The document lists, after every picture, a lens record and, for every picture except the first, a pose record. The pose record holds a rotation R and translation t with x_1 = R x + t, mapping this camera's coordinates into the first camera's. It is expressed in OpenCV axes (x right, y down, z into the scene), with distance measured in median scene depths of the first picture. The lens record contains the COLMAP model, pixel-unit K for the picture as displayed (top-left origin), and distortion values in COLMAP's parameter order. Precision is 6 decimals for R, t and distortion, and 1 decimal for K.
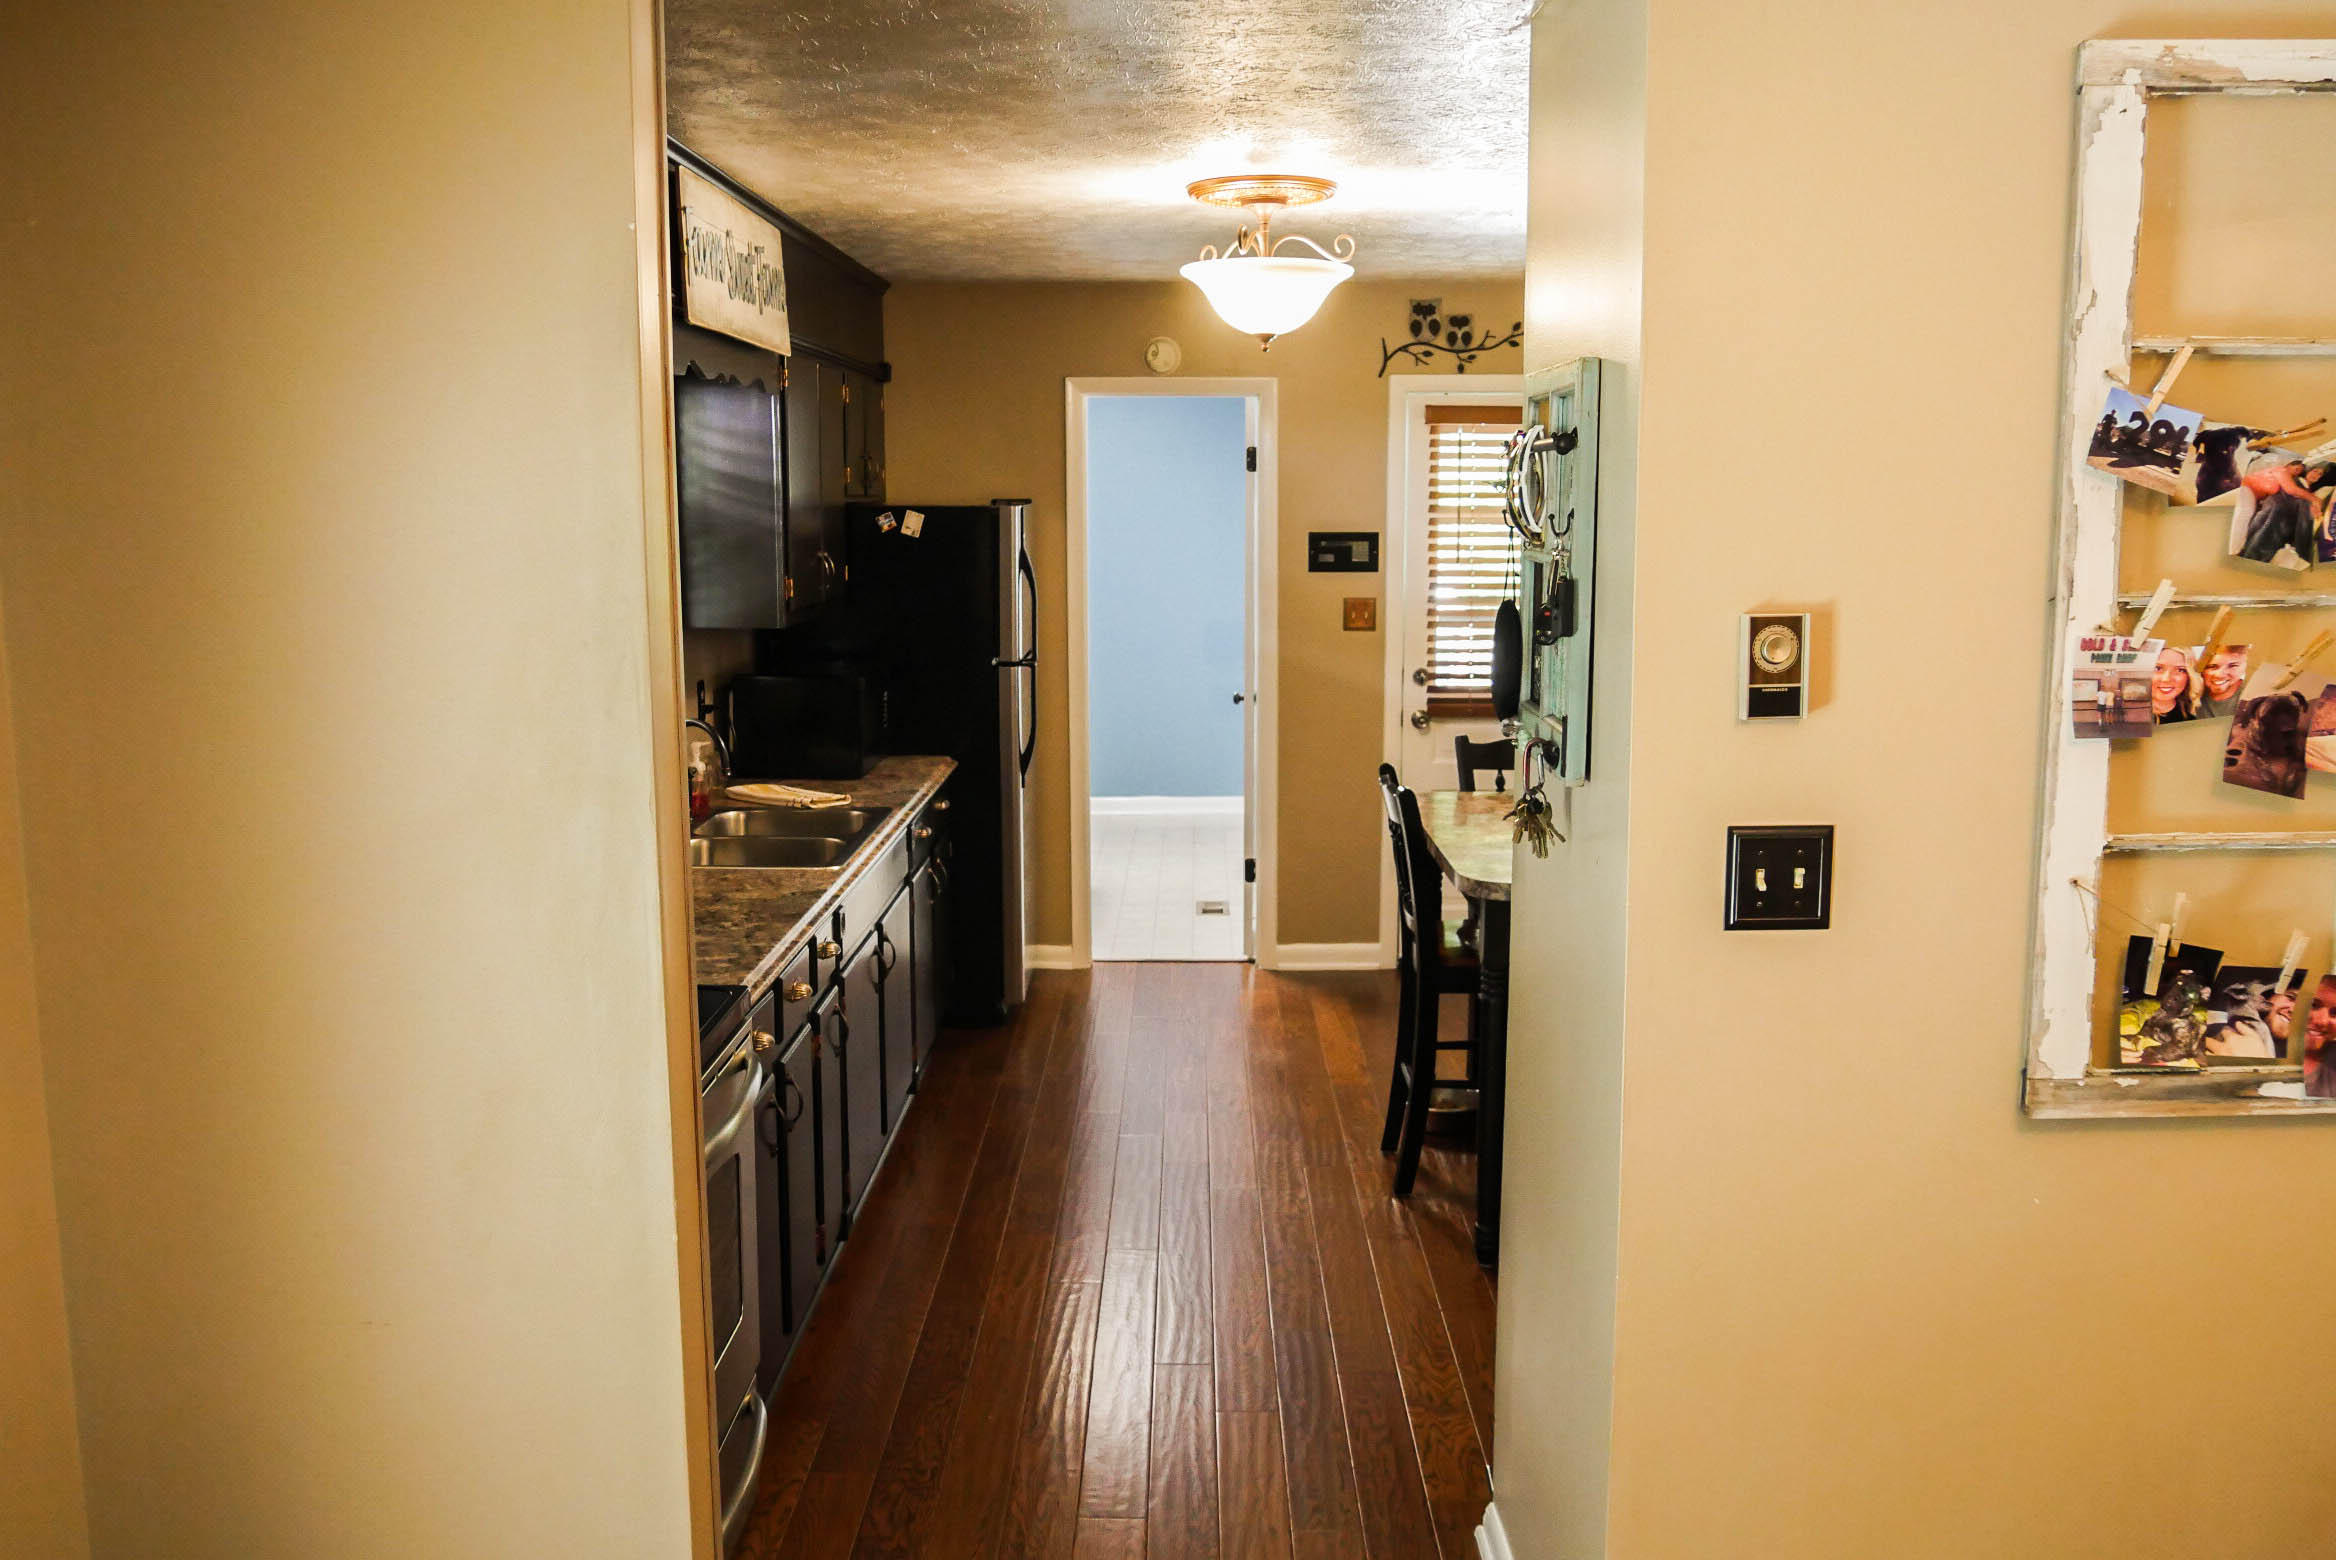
lens RADIAL K [[1996.4, 0, 1168.0], [0, 1996.4, 780.0], [0, 0, 1]] dist [-0.031847, -0.003272]
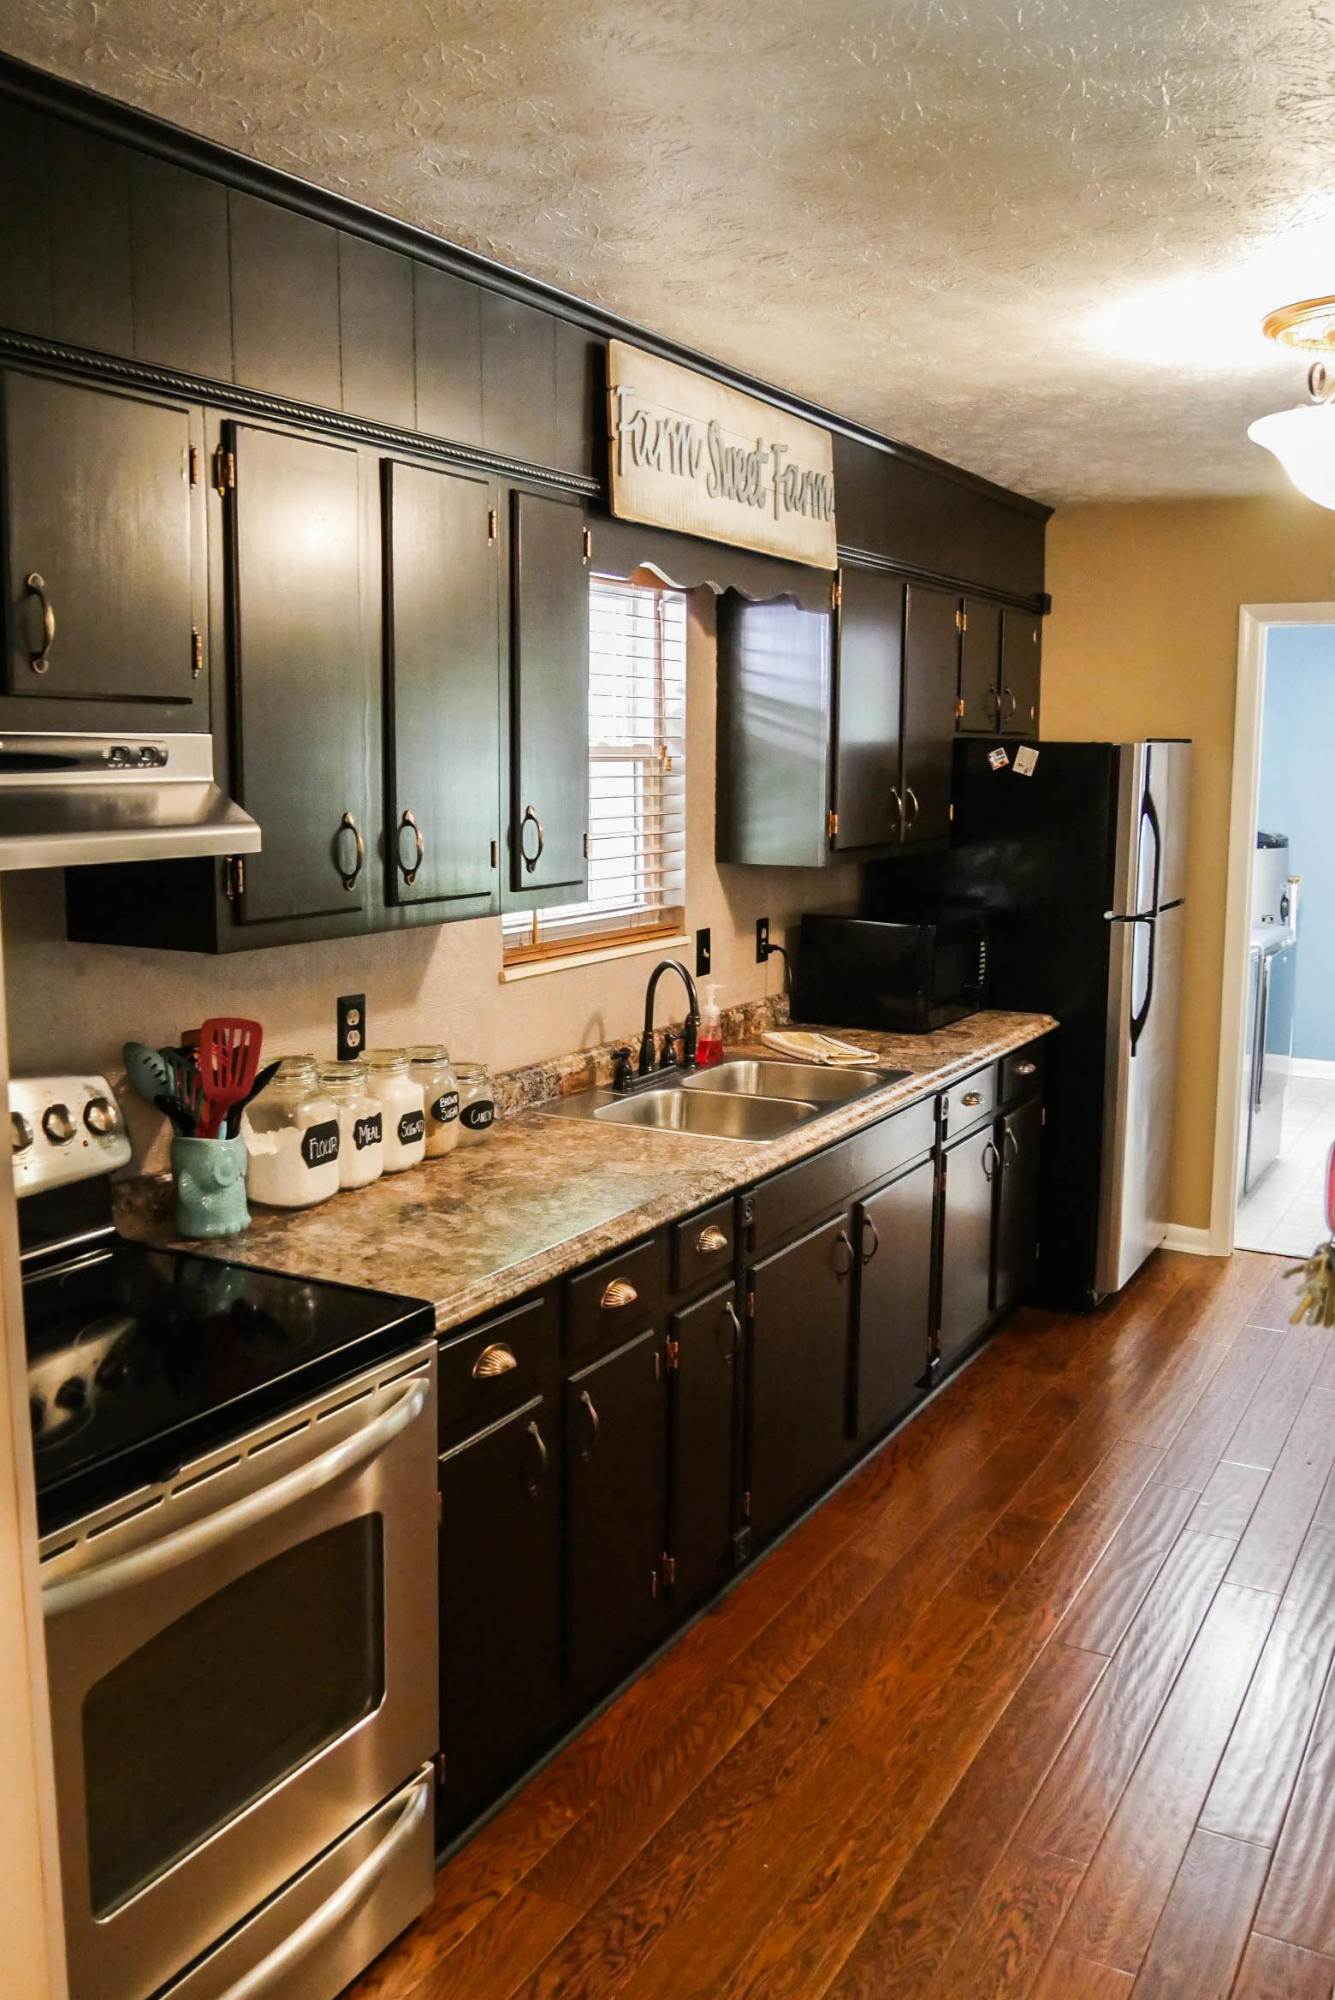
lens RADIAL K [[1709.3, 0, 667.5], [0, 1709.3, 1000.0], [0, 0, 1]] dist [-0.031847, -0.003272]
pose [[0.884178, 0.074266, -0.461210, 0.096754], [-0.074856, 0.997049, 0.017044, -0.019248], [0.461114, 0.019454, 0.887127, 0.224684]]
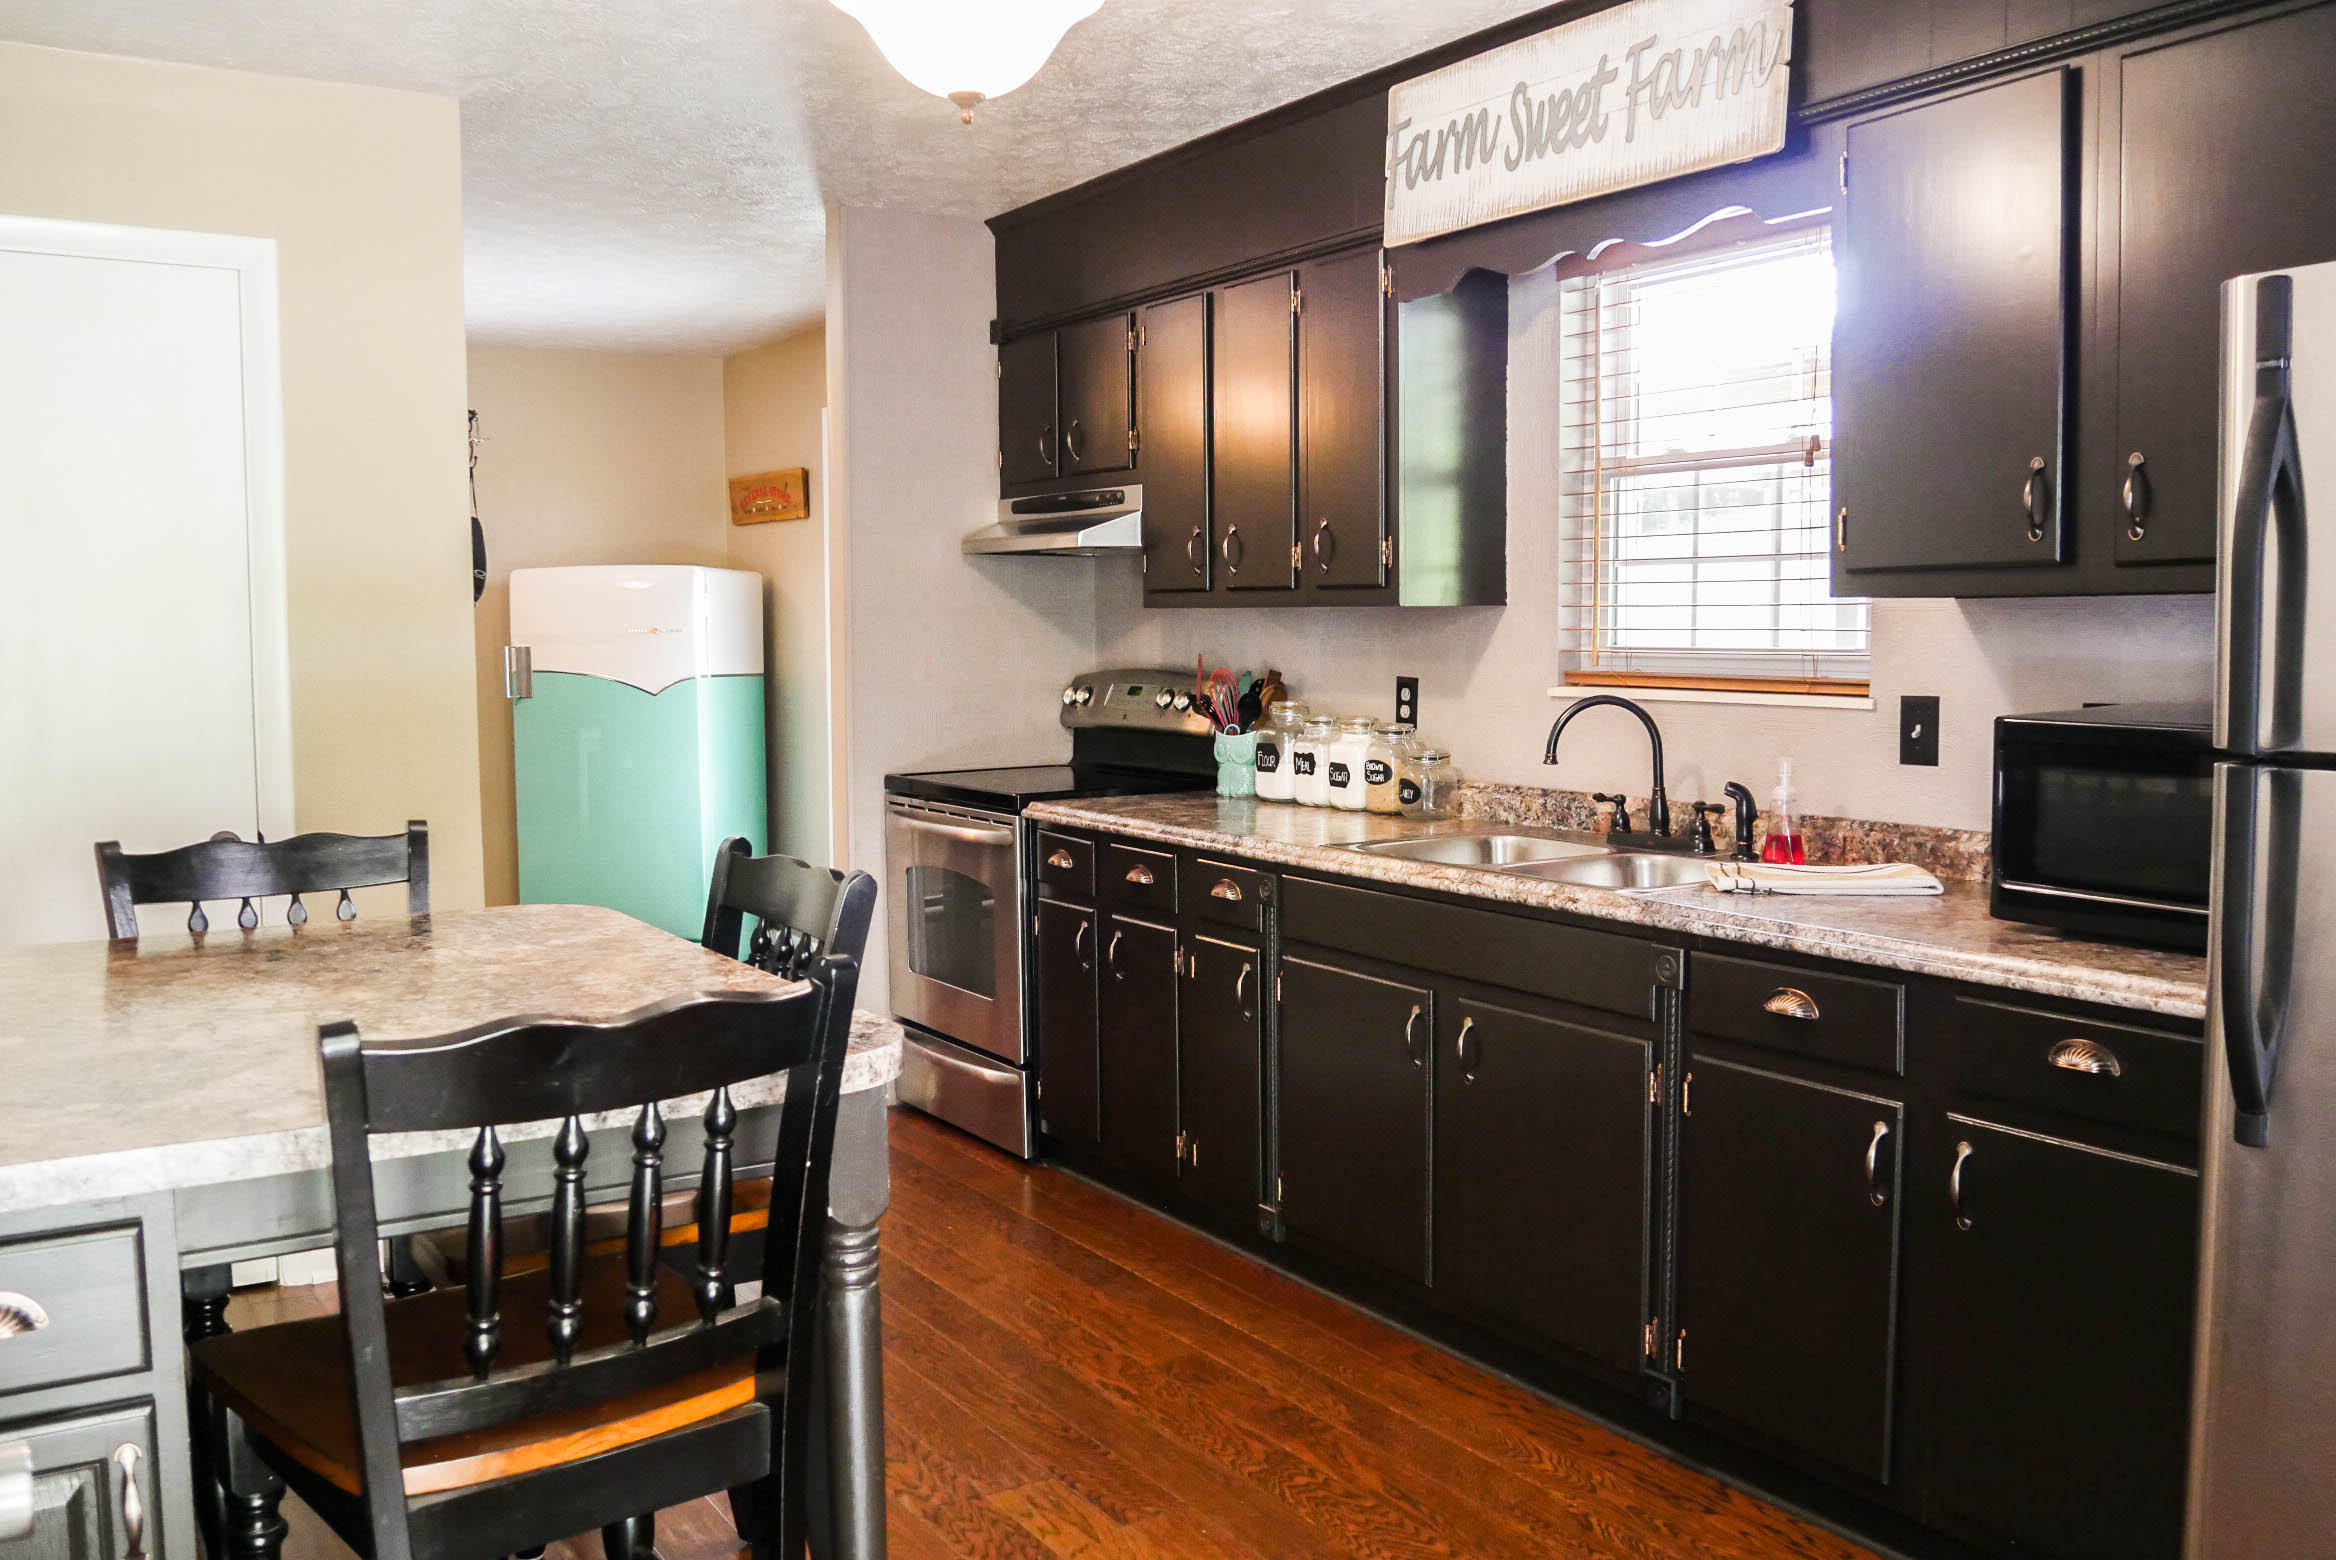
lens RADIAL K [[1996.4, 0, 1168.0], [0, 1996.4, 780.0], [0, 0, 1]] dist [-0.031847, -0.003272]
pose [[-0.841605, 0.052651, -0.537522, 0.252146], [-0.069212, 0.976518, 0.204017, -0.111186], [0.535641, 0.208905, -0.818198, 1.185859]]
